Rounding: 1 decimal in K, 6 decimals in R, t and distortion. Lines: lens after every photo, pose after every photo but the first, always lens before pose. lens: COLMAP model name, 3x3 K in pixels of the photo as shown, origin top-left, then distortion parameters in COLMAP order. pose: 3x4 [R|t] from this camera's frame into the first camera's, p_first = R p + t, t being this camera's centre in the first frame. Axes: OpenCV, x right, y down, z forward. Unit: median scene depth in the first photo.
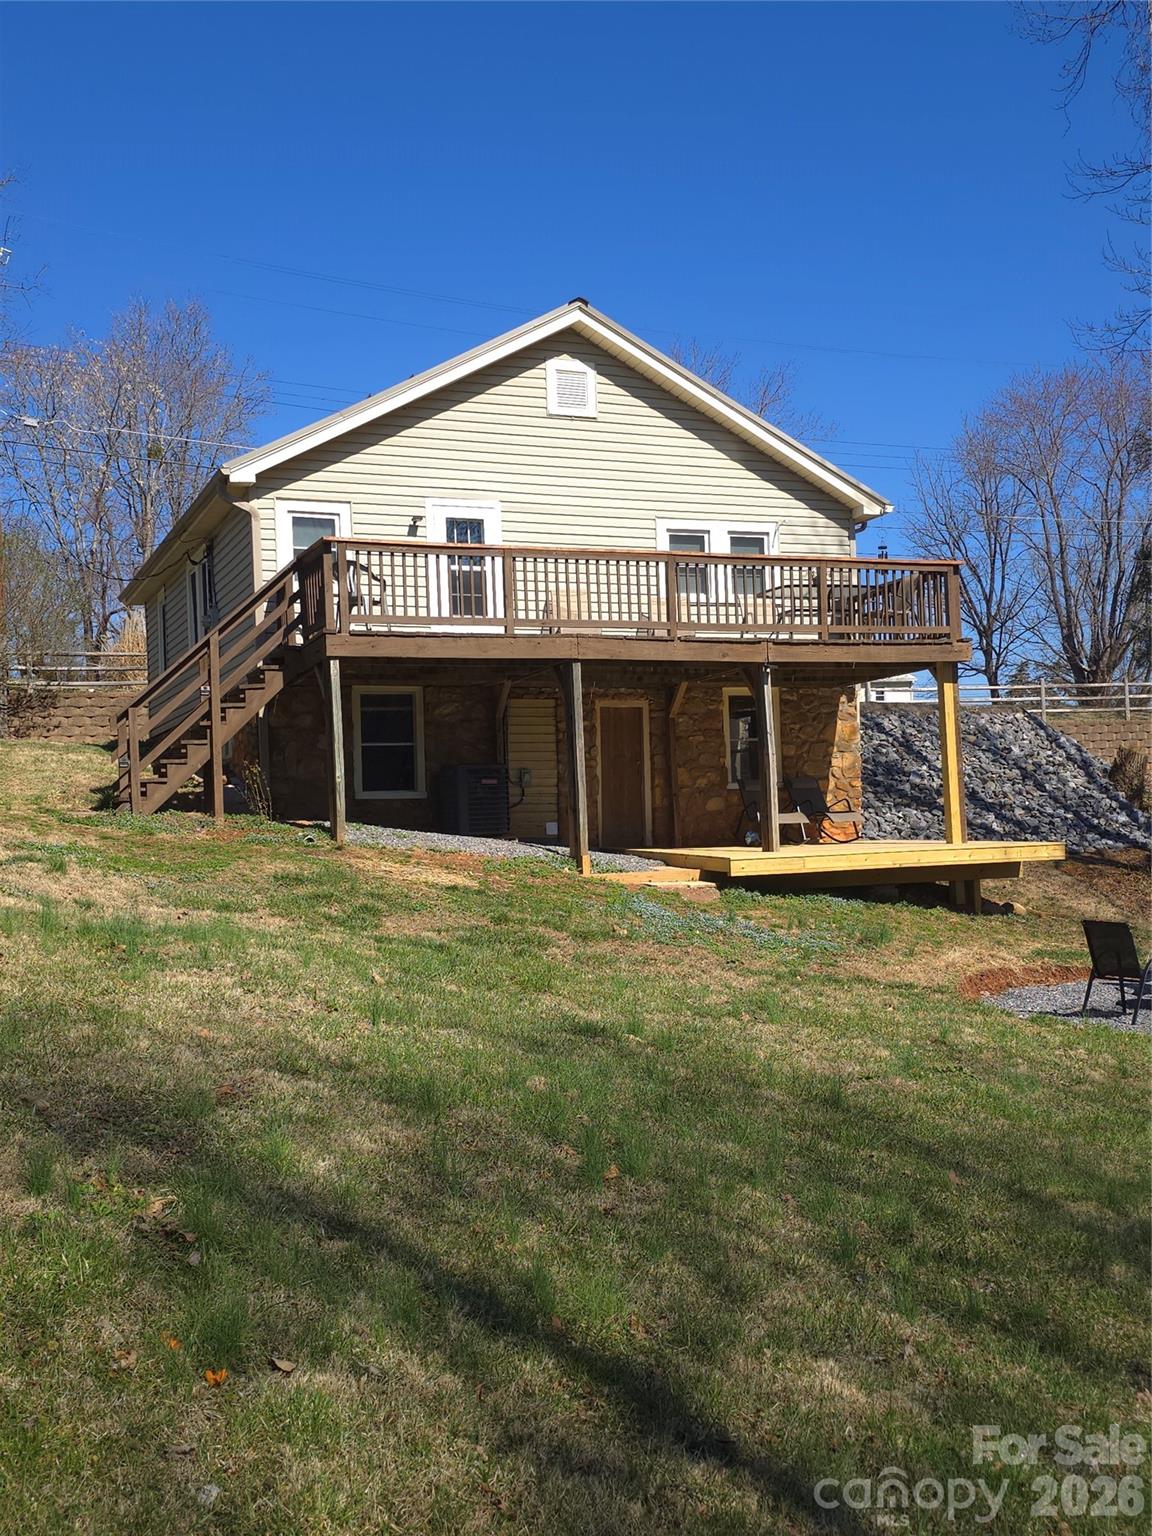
lens RADIAL K [[1539.8, 0, 582.5], [0, 1539.8, 772.9], [0, 0, 1]] dist [0.097991, 0.000000]
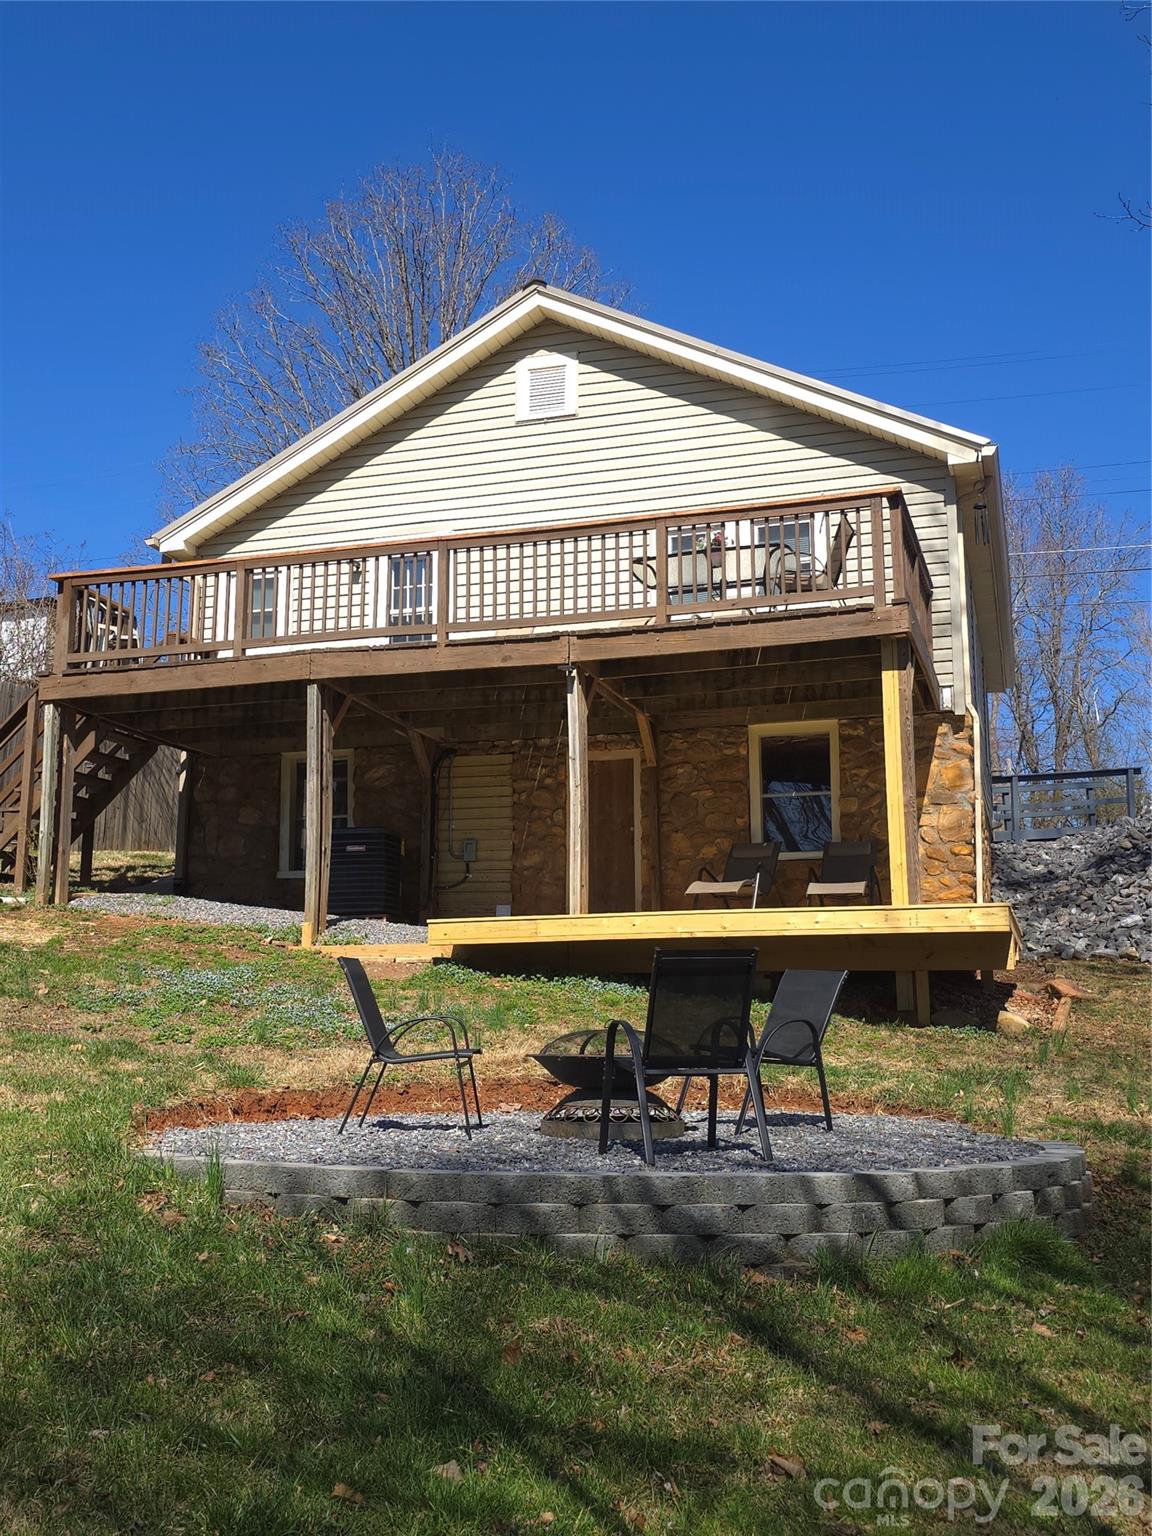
lens RADIAL K [[1586.5, 0, 575.3], [0, 1586.5, 767.3], [0, 0, 1]] dist [0.105417, 0.000000]
pose [[0.768089, -0.085414, -0.634621, 0.542995], [-0.003520, 0.990486, -0.137571, 0.075056], [0.640334, 0.107901, 0.760480, 0.383055]]
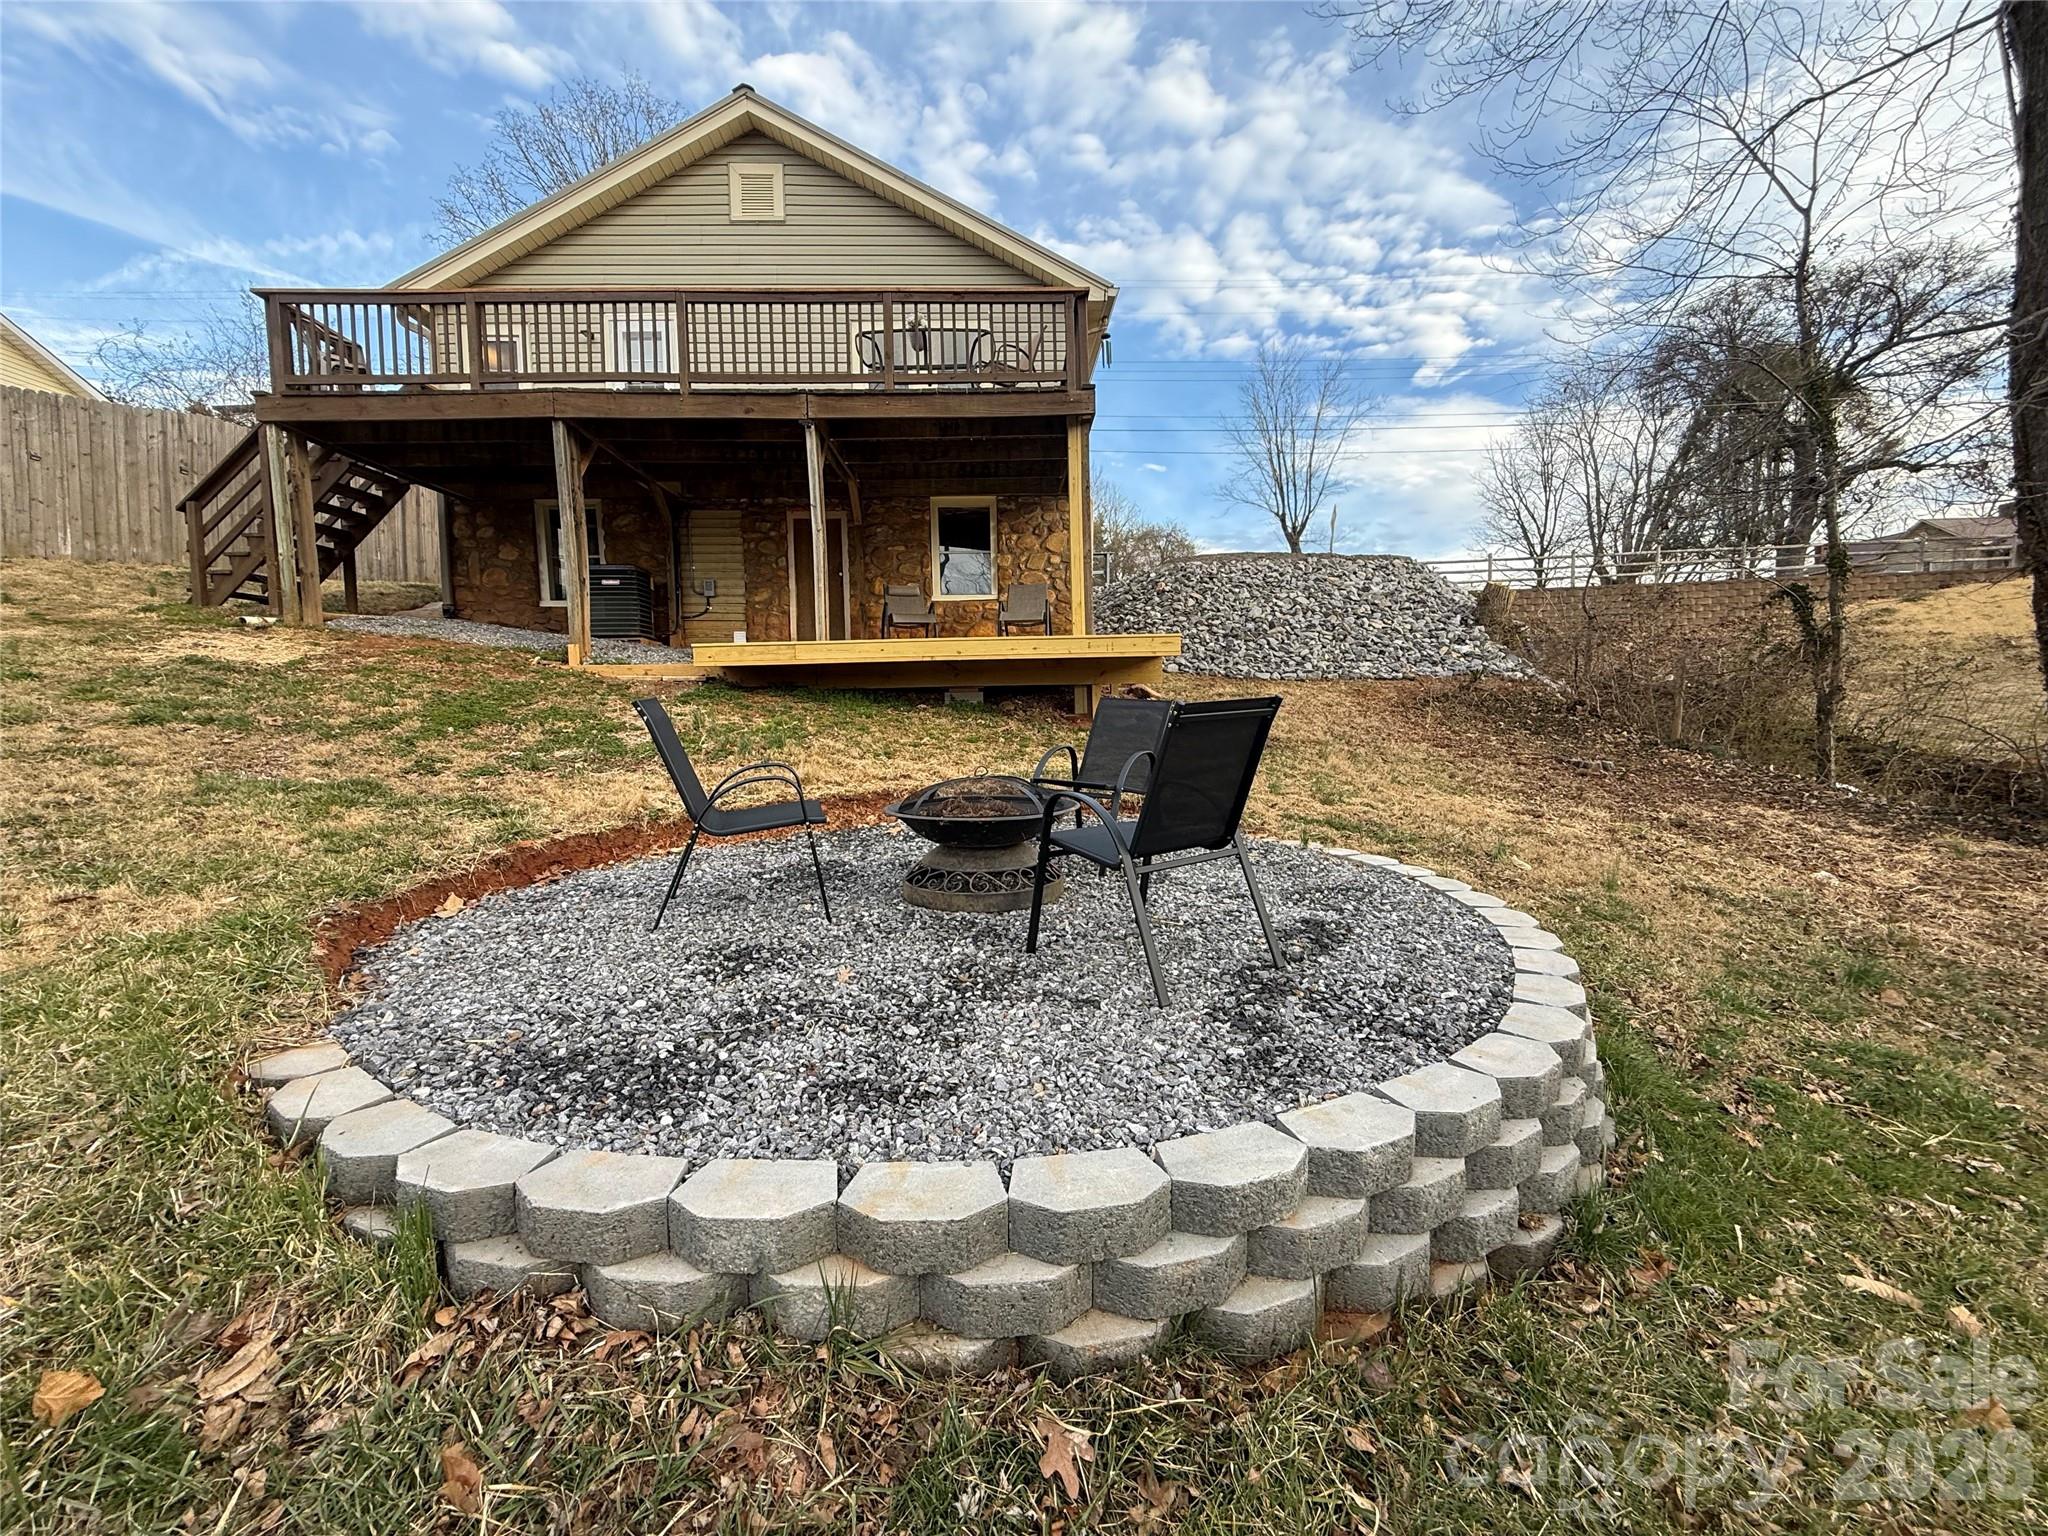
lens RADIAL K [[810.5, 0, 1012.3], [0, 810.5, 767.9], [0, 0, 1]] dist [-0.002428, -0.000778]
pose [[0.934397, 0.038144, -0.354184, 0.351124], [0.001980, 0.993679, 0.112239, 0.062727], [0.356227, -0.105577, 0.928416, 0.545376]]
